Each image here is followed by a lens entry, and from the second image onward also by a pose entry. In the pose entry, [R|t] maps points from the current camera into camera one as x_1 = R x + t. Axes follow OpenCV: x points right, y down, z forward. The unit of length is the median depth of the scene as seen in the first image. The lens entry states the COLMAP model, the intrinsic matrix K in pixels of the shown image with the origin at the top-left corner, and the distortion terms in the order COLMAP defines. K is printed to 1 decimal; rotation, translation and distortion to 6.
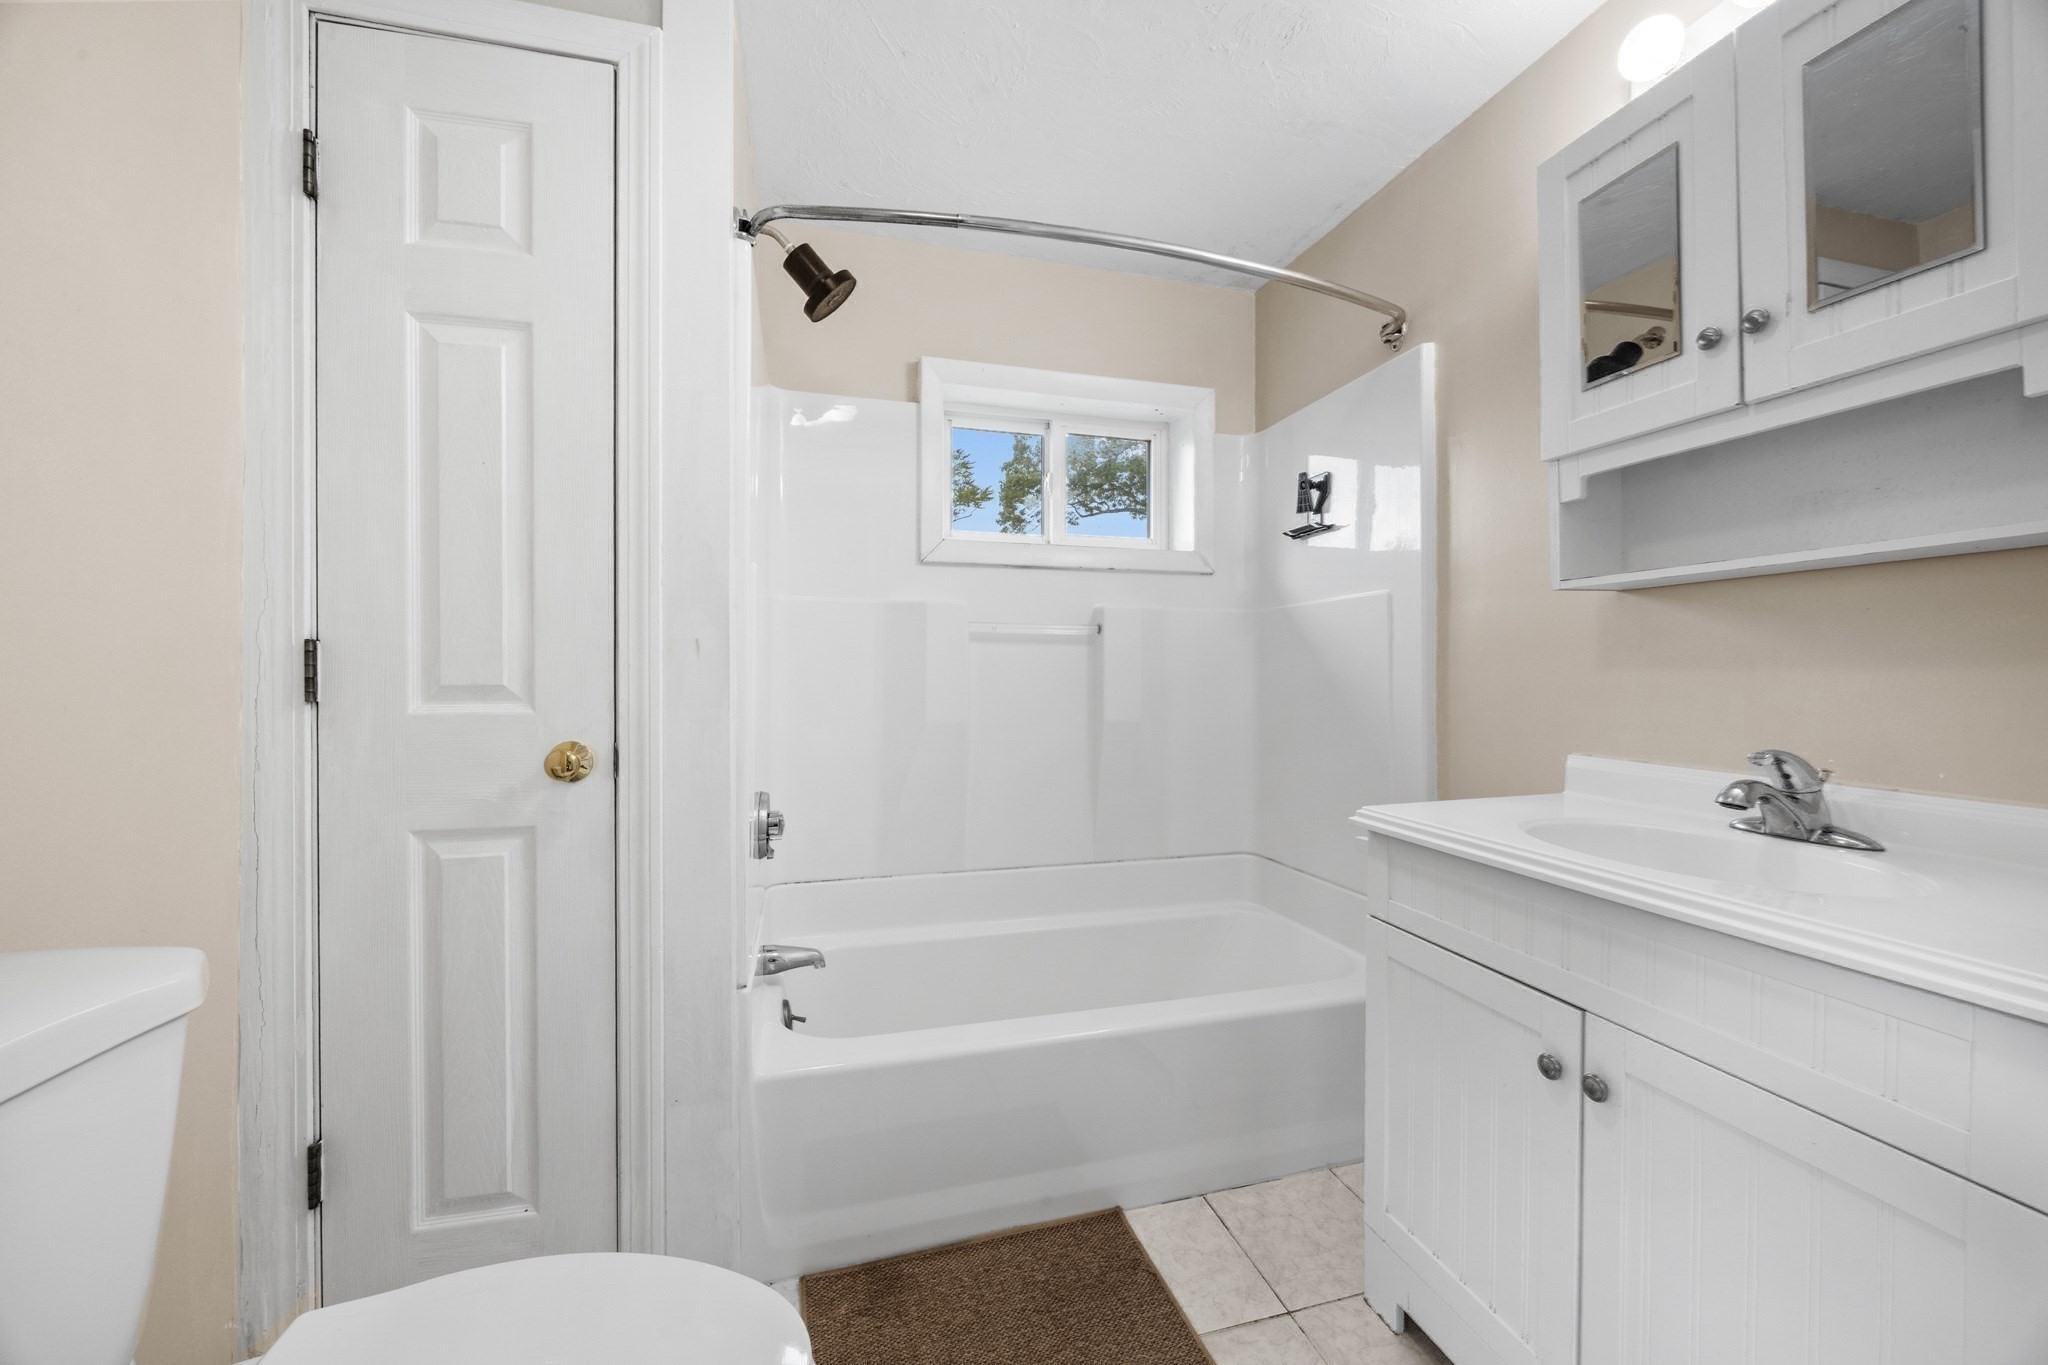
lens RADIAL K [[786.1, 0, 1023.3], [0, 786.1, 677.6], [0, 0, 1]] dist [-0.003287, -0.000571]
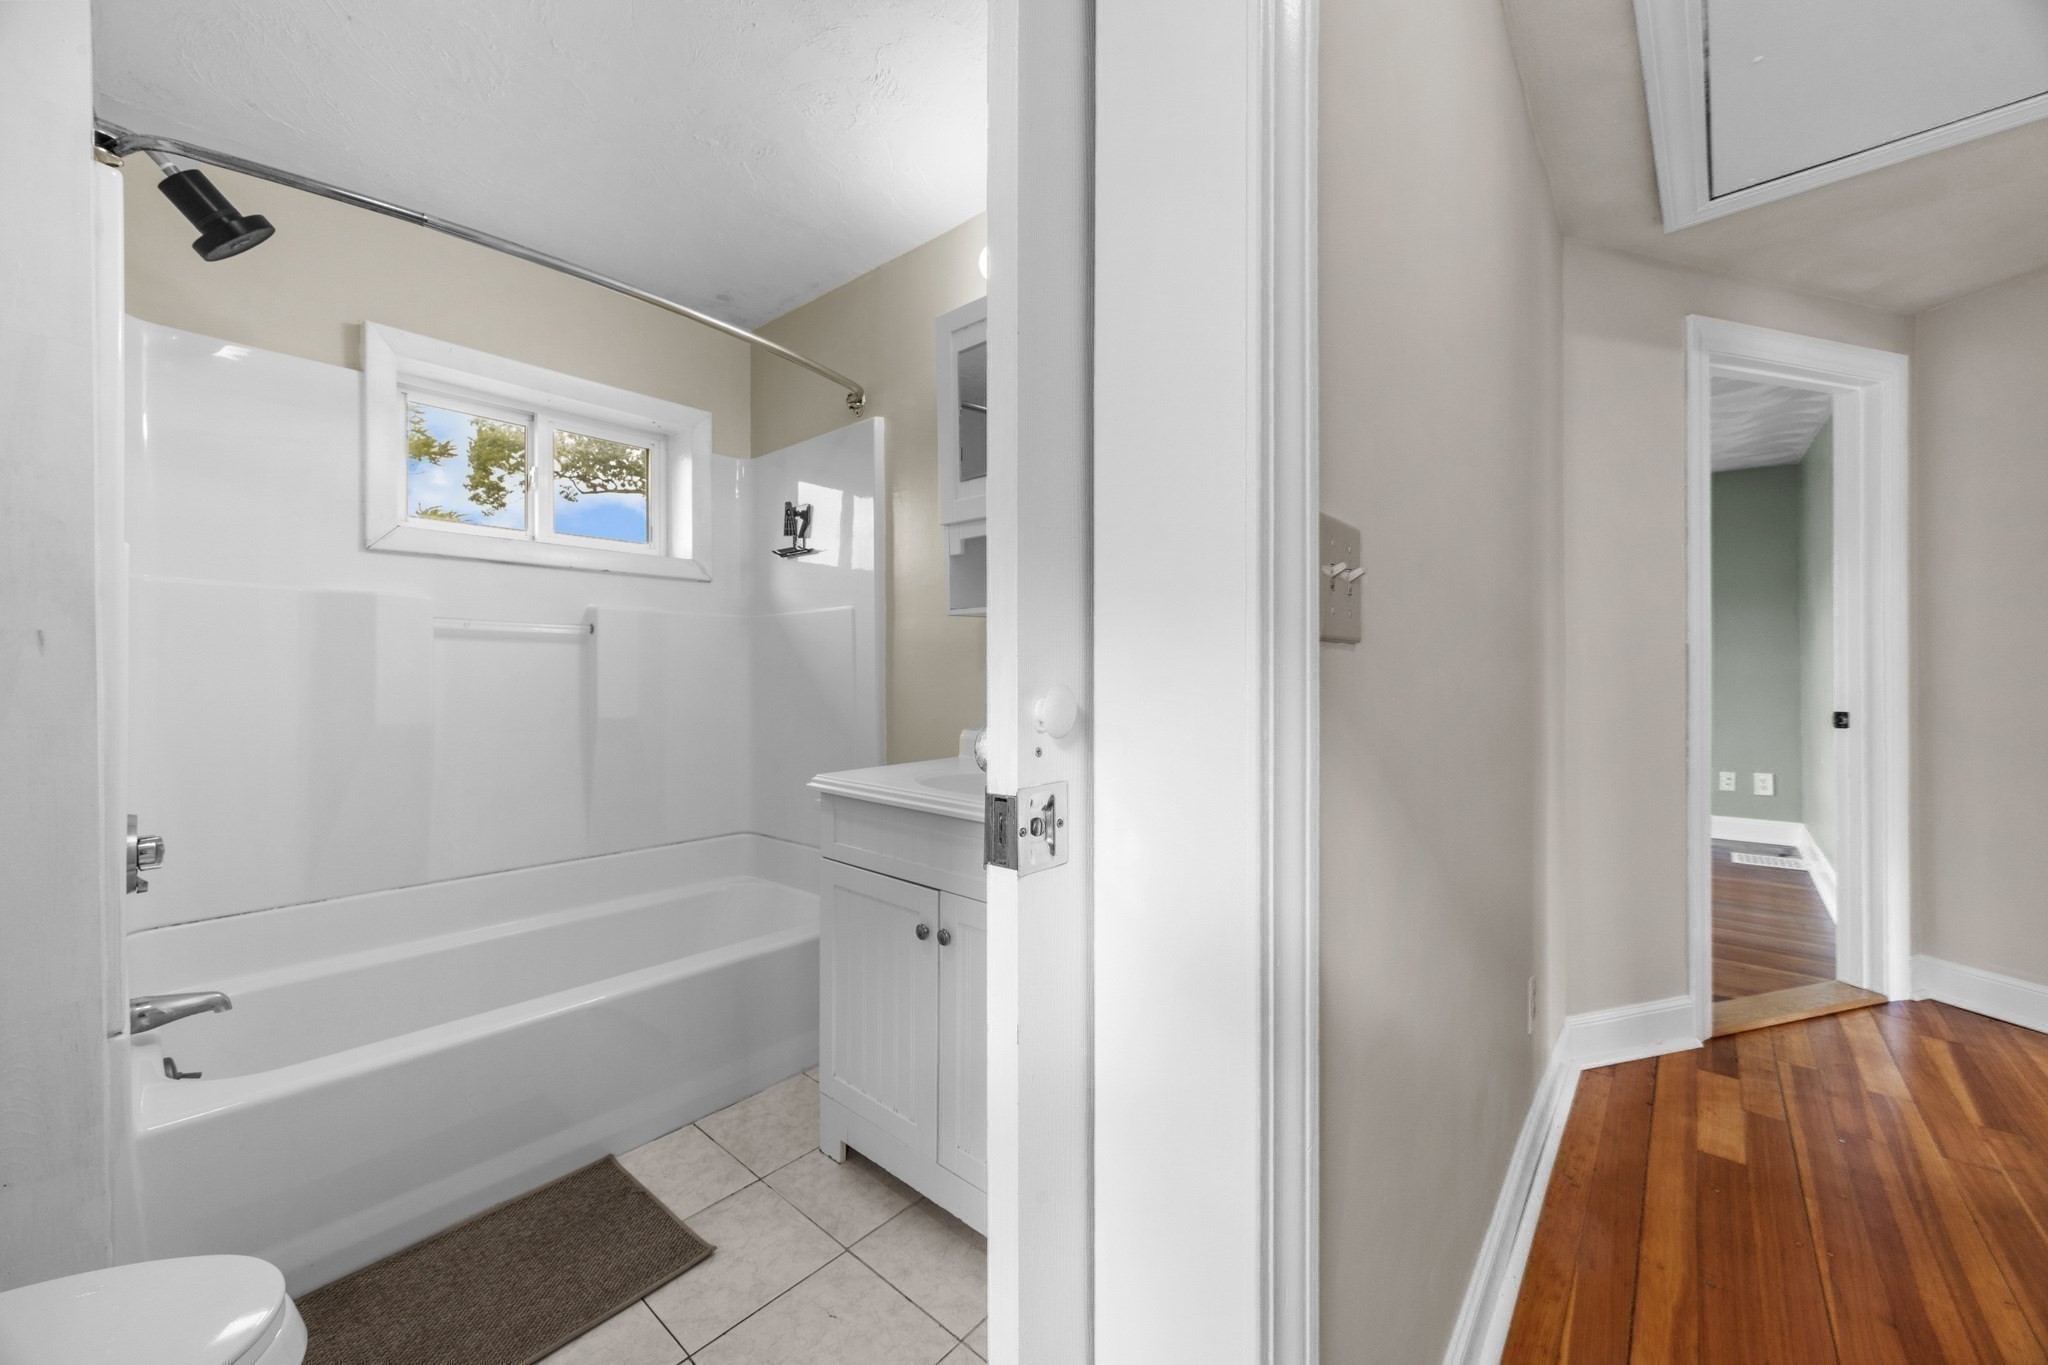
lens RADIAL K [[786.1, 0, 1035.1], [0, 786.1, 681.4], [0, 0, 1]] dist [-0.003287, -0.000571]
pose [[0.827737, -0.004533, 0.561098, -0.000097], [0.000086, 0.999968, 0.007951, -0.001166], [-0.561117, -0.006534, 0.827711, -0.219362]]
